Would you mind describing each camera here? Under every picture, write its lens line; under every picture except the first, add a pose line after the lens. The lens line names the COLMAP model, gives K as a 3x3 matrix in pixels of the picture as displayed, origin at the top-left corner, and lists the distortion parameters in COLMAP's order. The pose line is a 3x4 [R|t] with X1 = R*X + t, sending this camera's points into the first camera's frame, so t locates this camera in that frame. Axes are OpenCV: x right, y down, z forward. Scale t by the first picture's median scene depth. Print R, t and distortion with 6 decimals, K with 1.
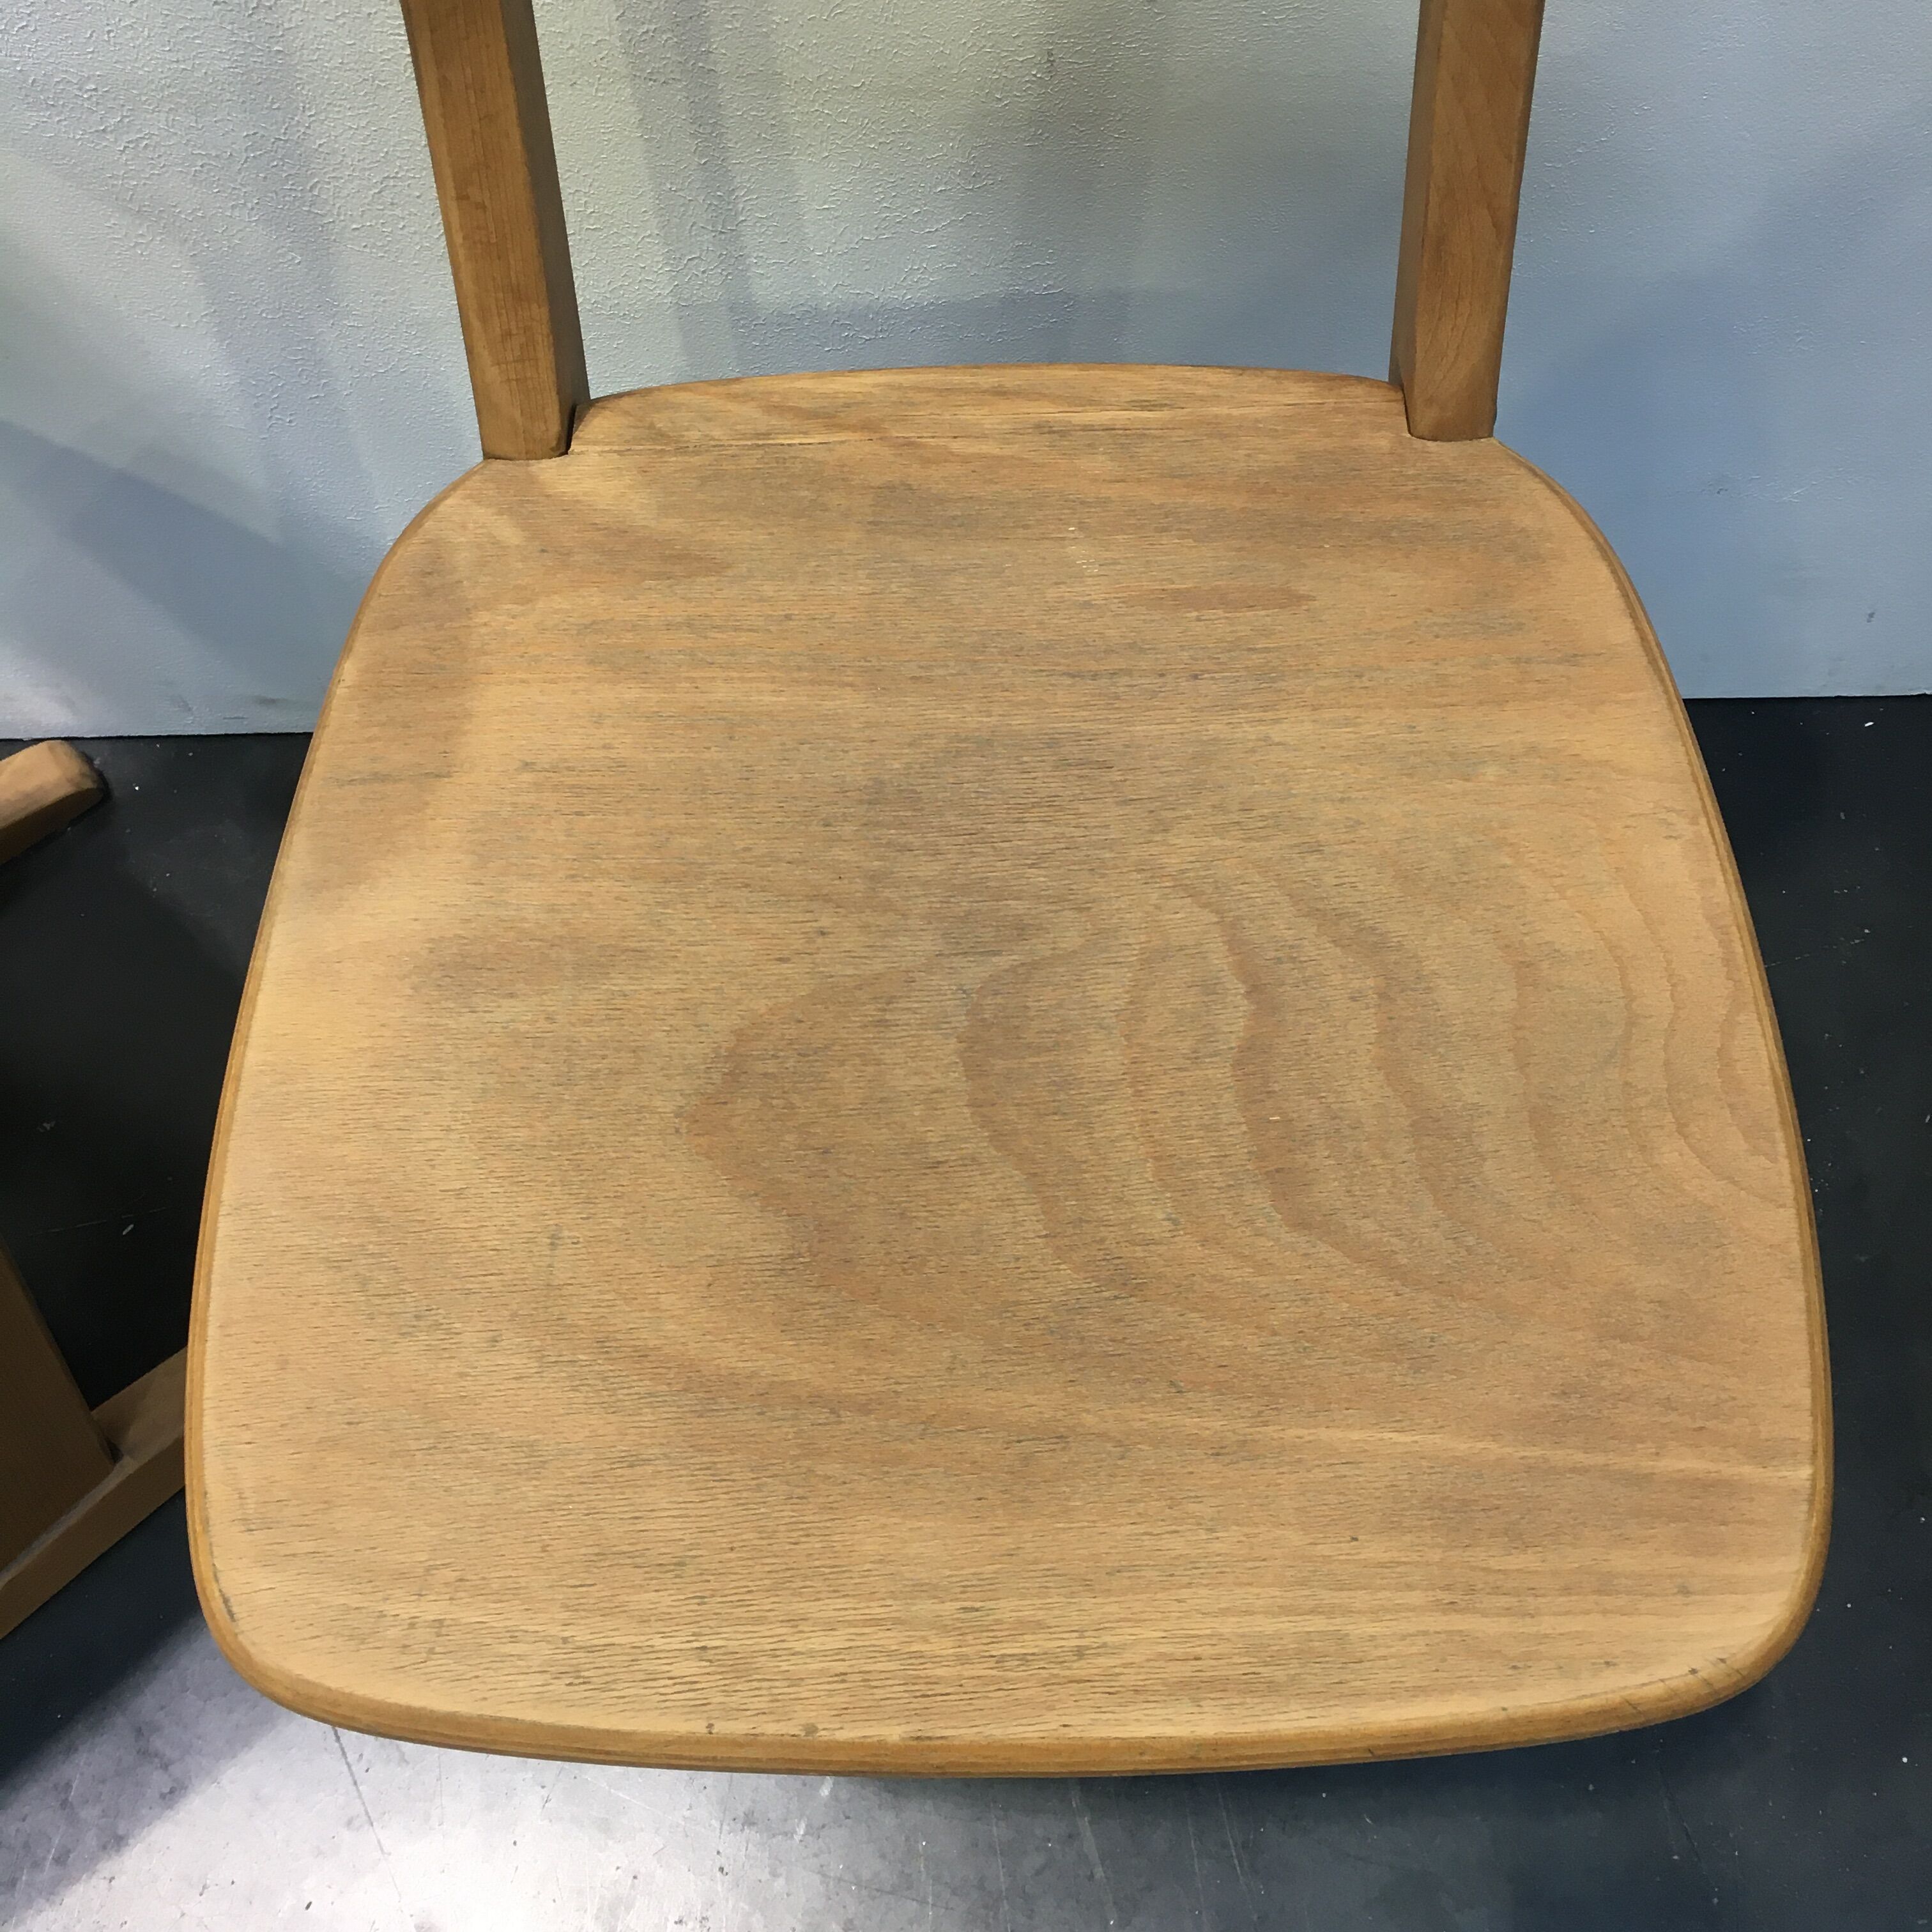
lens RADIAL K [[2200.1, 0, 966.0], [0, 2200.1, 966.0], [0, 0, 1]] dist [0.045064, -0.021442]
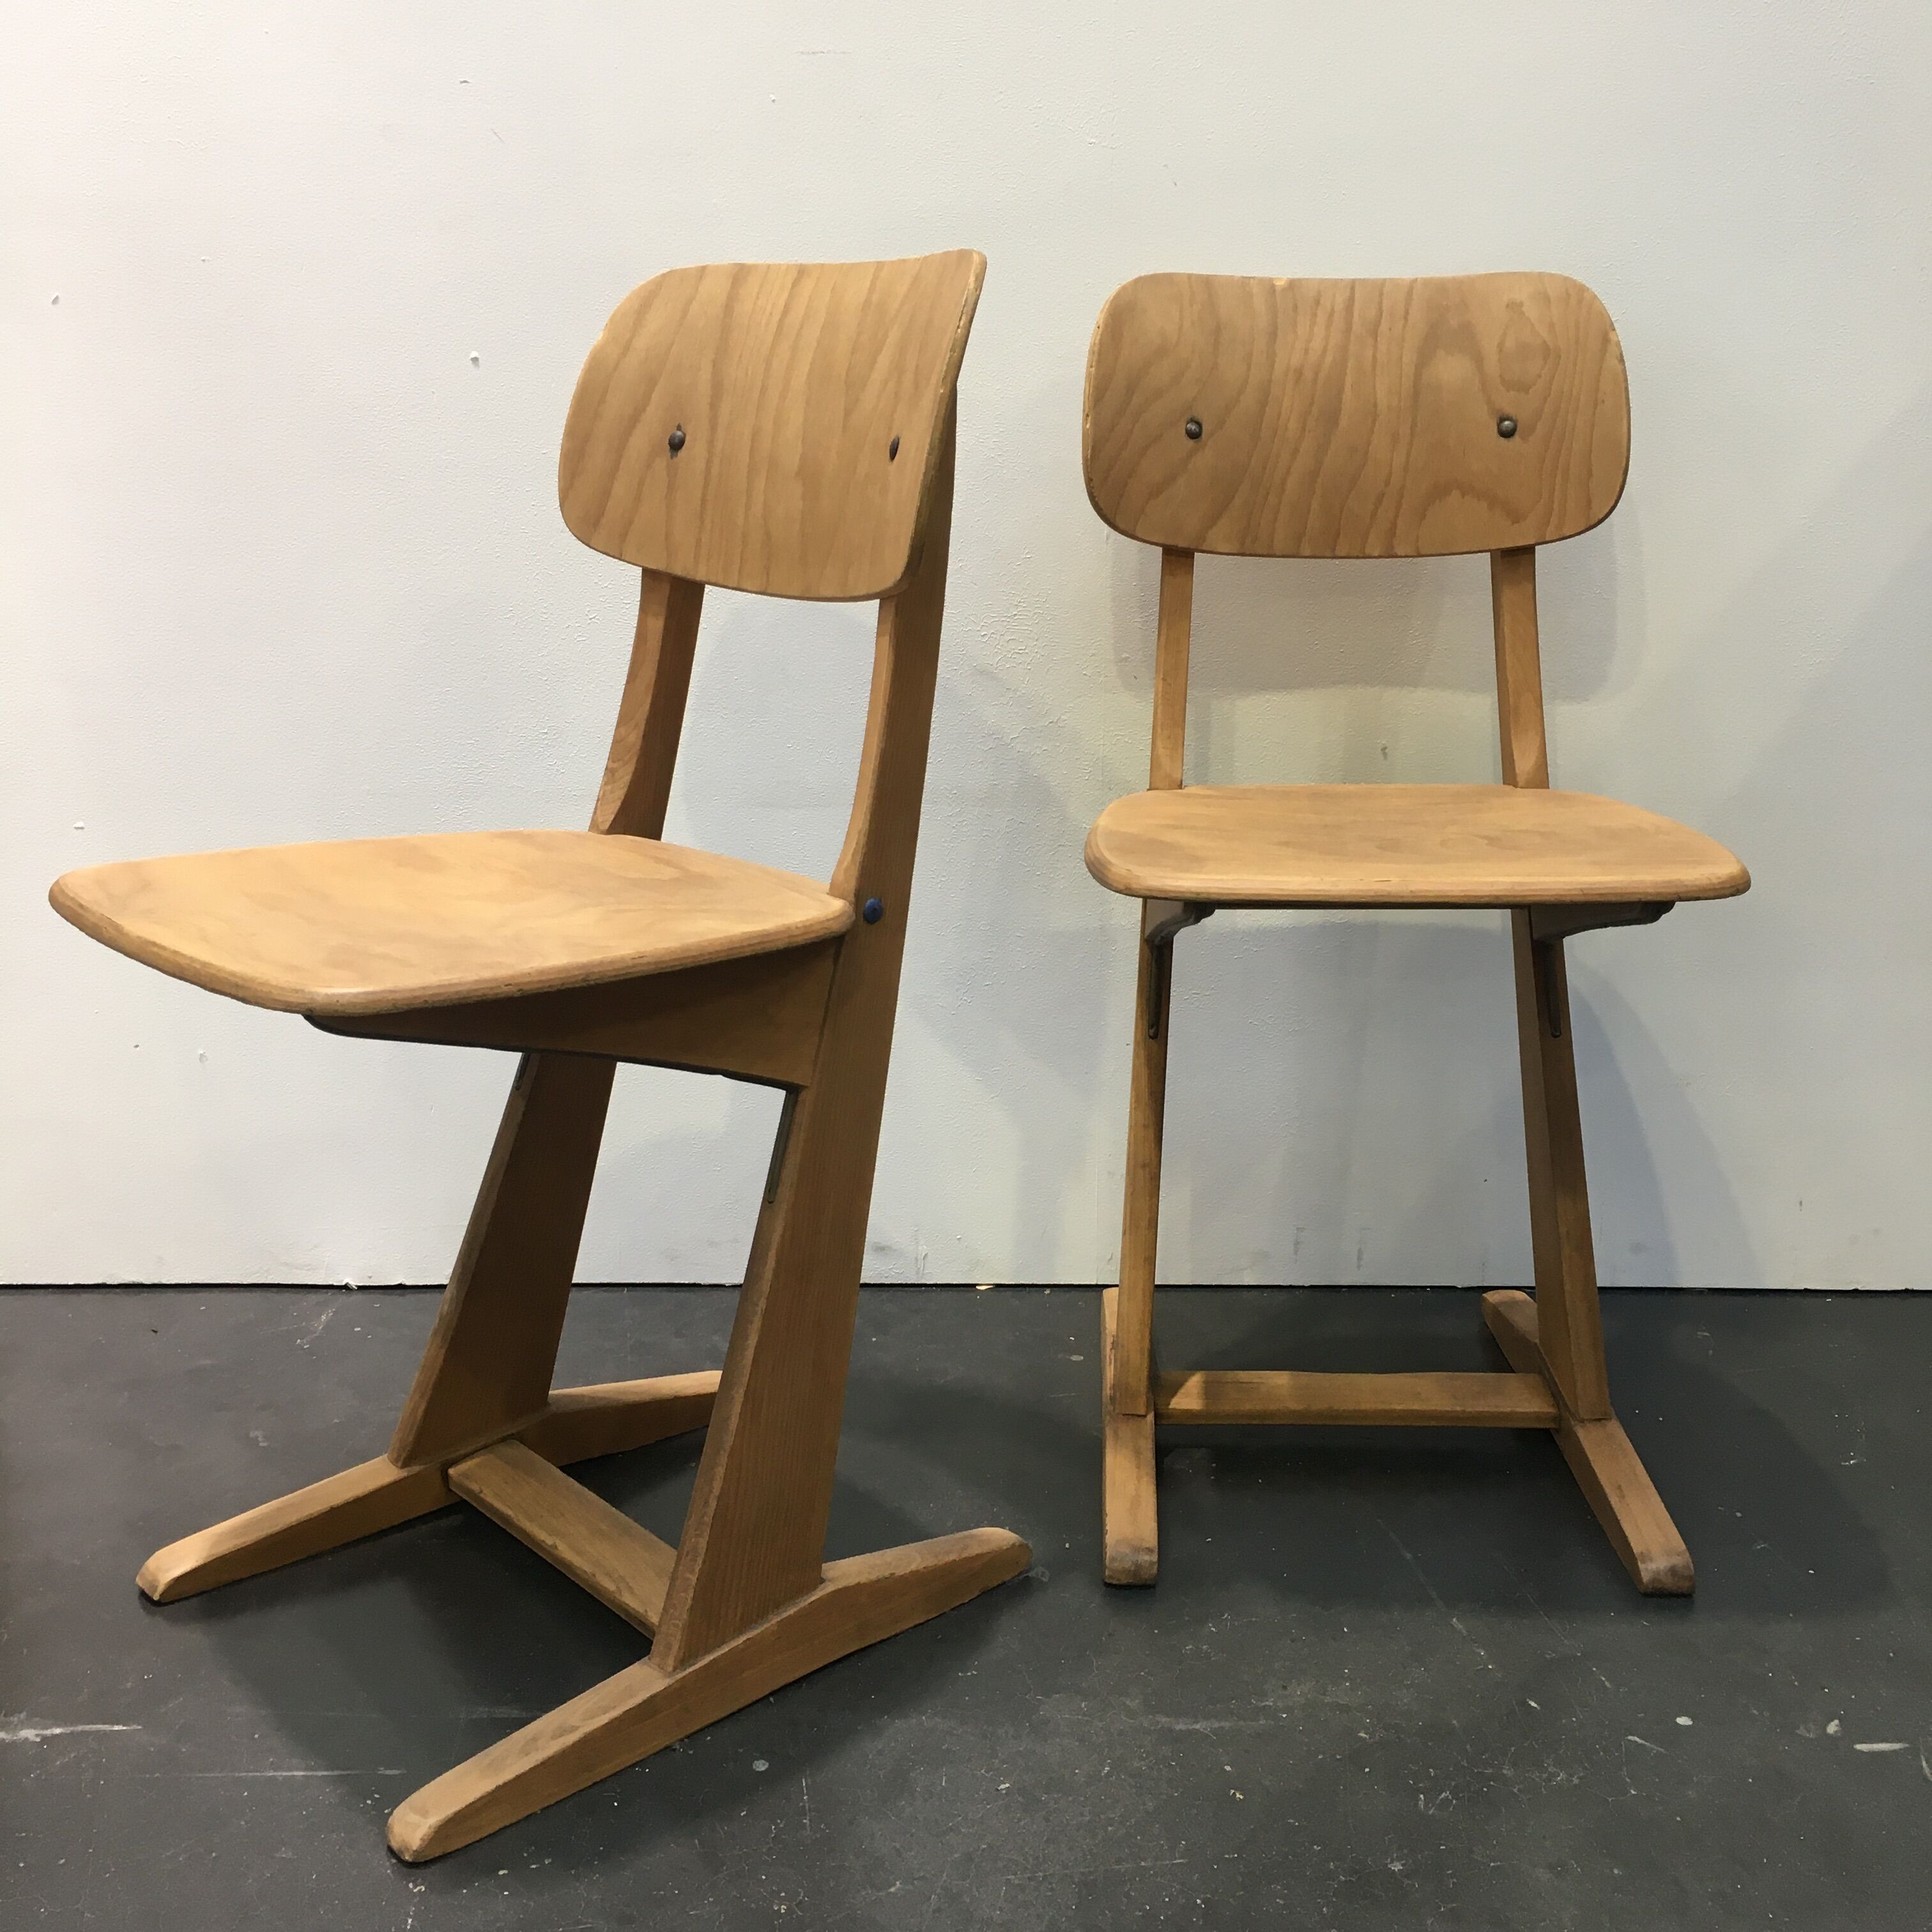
lens RADIAL K [[2165.4, 0, 966.0], [0, 2165.4, 966.0], [0, 0, 1]] dist [0.075491, -0.105551]
pose [[0.999291, 0.020999, -0.031246, -0.383419], [-0.037557, 0.613262, -0.788986, 2.066103], [0.002594, 0.789600, 0.613616, -0.411873]]
